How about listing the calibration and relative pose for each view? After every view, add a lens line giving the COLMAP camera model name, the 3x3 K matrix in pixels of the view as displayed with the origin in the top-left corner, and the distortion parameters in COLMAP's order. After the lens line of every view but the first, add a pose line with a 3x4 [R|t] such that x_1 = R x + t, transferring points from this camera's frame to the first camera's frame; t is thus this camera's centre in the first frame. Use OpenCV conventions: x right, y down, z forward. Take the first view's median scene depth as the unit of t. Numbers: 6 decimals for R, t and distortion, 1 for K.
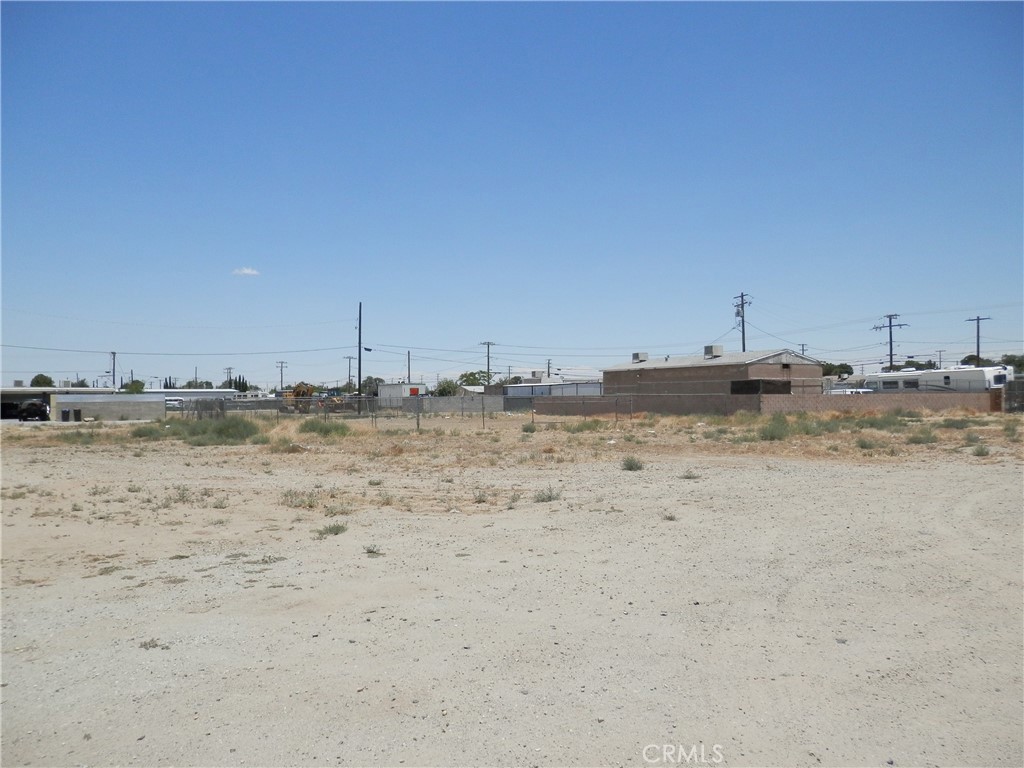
lens RADIAL K [[761.4, 0, 512.9], [0, 761.4, 385.1], [0, 0, 1]] dist [-0.002541, 0.006660]
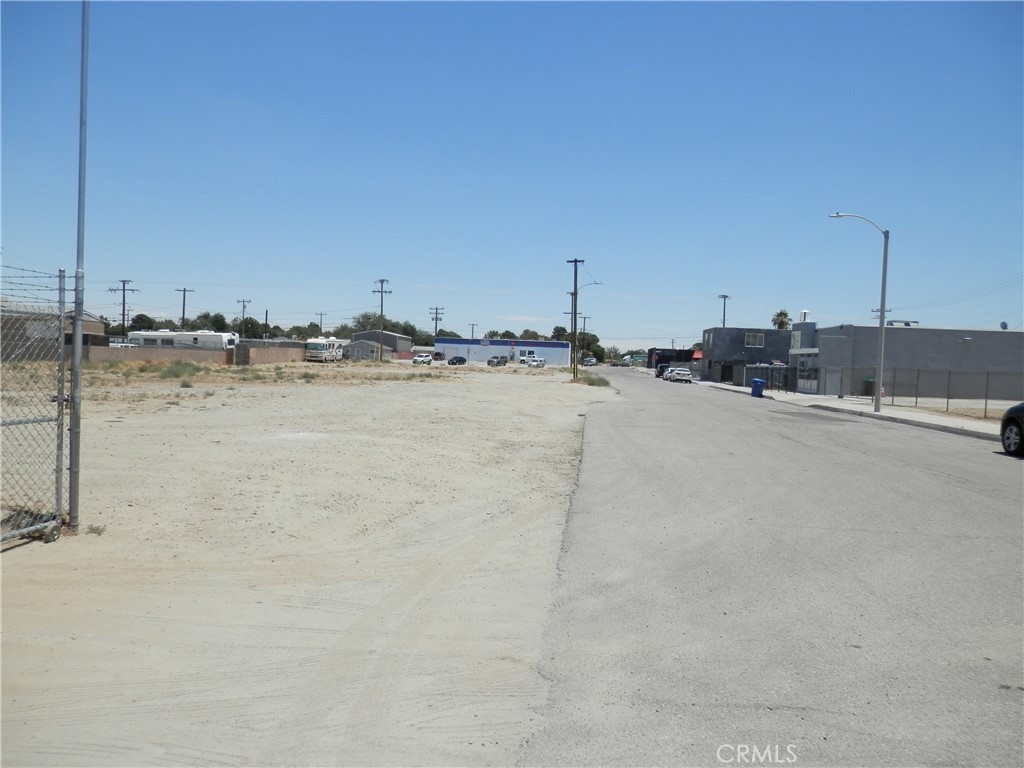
lens RADIAL K [[761.4, 0, 507.4], [0, 761.4, 393.1], [0, 0, 1]] dist [-0.002541, 0.006660]
pose [[0.531760, -0.008190, 0.846855, -0.242207], [-0.051624, 0.997780, 0.042066, 0.001096], [-0.845320, -0.066087, 0.530157, -0.164882]]
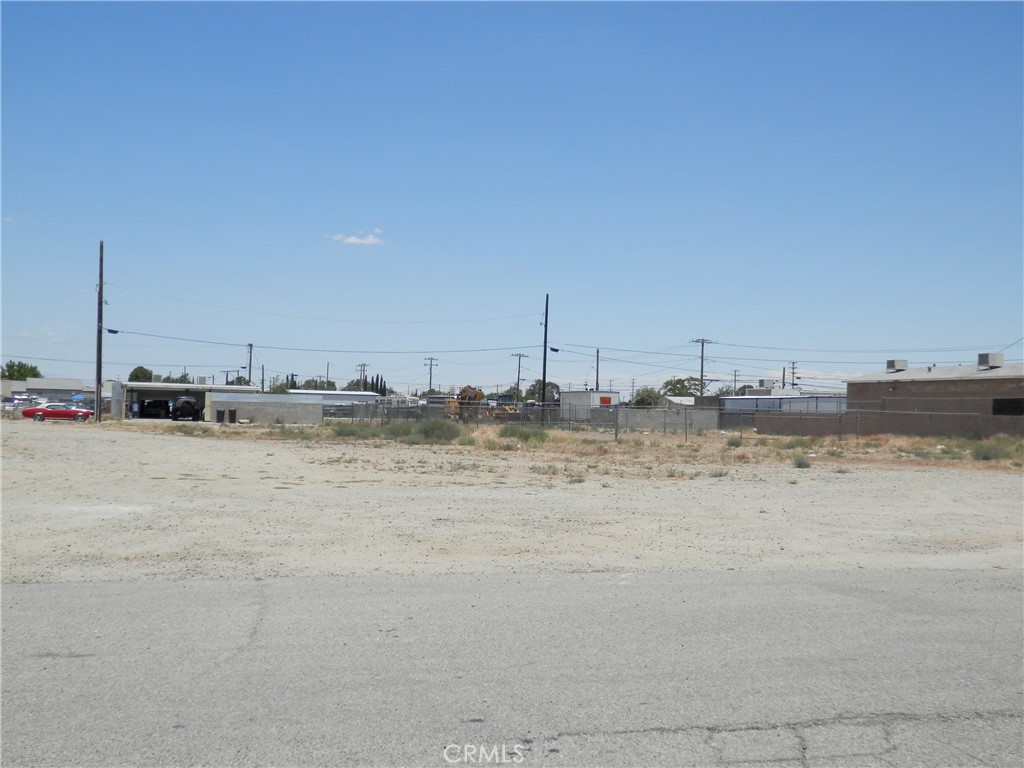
lens RADIAL K [[1088.8, 0, 511.9], [0, 1088.8, 387.8], [0, 0, 1]] dist [0.026729, 0.000000]
pose [[0.977957, 0.026970, -0.207055, 0.014689], [-0.028192, 0.999598, -0.002954, 0.000604], [0.206892, 0.008726, 0.978325, -0.185982]]
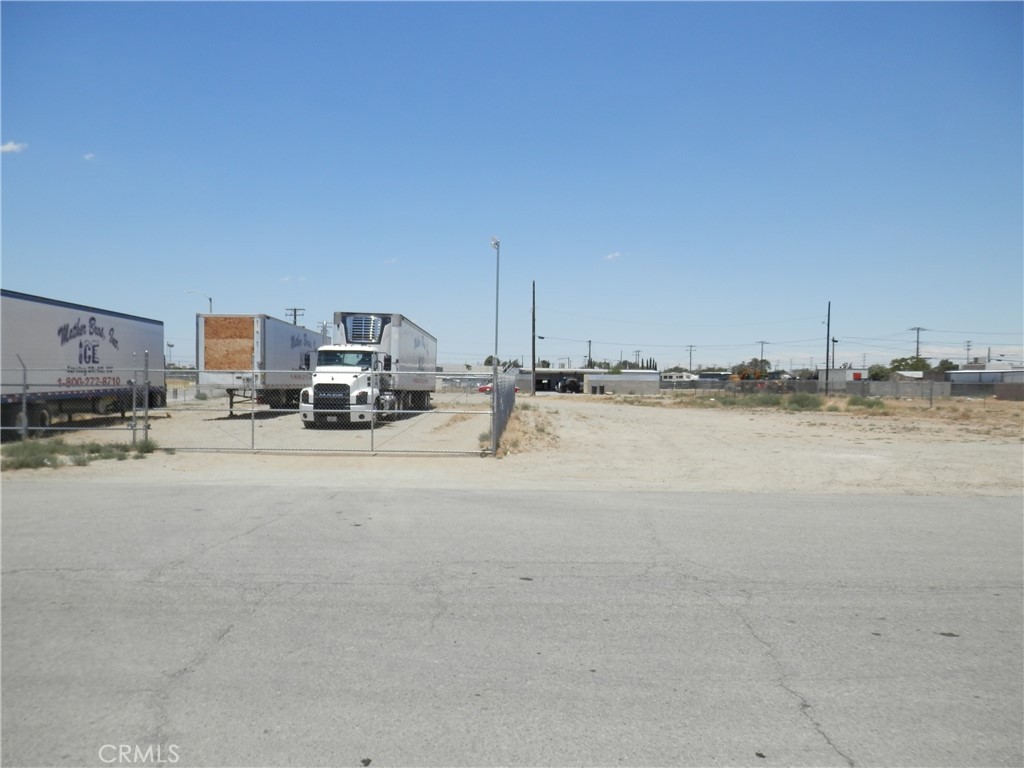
lens RADIAL K [[761.4, 0, 509.6], [0, 761.4, 387.8], [0, 0, 1]] dist [-0.002541, 0.006660]
pose [[0.884990, 0.024090, -0.464987, -0.079765], [-0.010709, 0.999450, 0.031396, -0.005265], [0.465488, -0.022805, 0.884760, -0.287976]]
